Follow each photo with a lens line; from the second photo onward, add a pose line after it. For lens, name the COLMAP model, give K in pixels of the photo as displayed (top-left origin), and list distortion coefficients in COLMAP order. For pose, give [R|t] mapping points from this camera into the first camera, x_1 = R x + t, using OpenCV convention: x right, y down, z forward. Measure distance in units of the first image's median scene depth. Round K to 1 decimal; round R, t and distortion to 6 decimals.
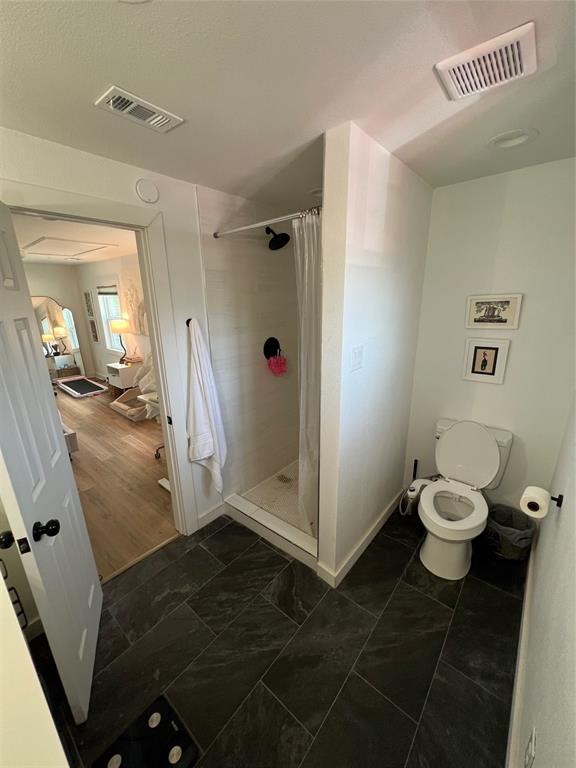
lens RADIAL K [[305.1, 0, 289.9], [0, 305.1, 381.5], [0, 0, 1]] dist [-0.000477, 0.001164]
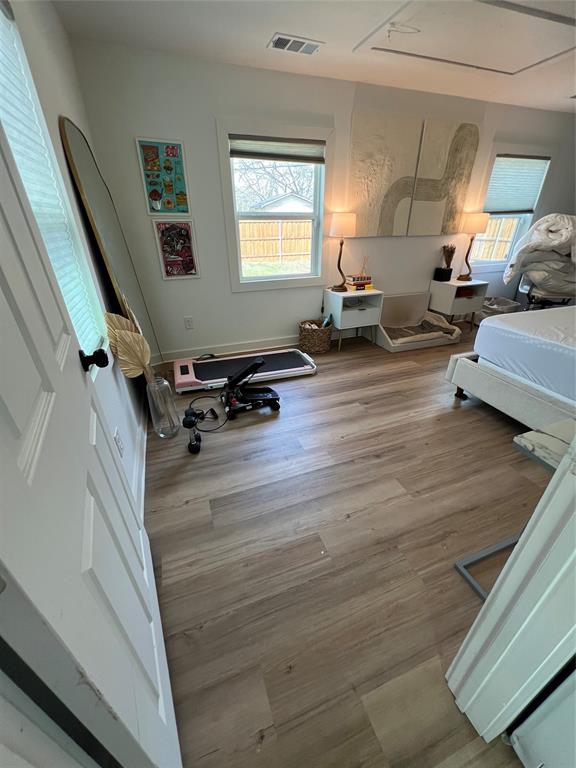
lens RADIAL K [[305.1, 0, 288.2], [0, 305.1, 388.5], [0, 0, 1]] dist [-0.000477, 0.001164]
pose [[0.494112, -0.409227, 0.767064, -1.154689], [0.235735, 0.912303, 0.334860, -0.114914], [-0.836829, 0.015366, 0.547249, 0.754216]]
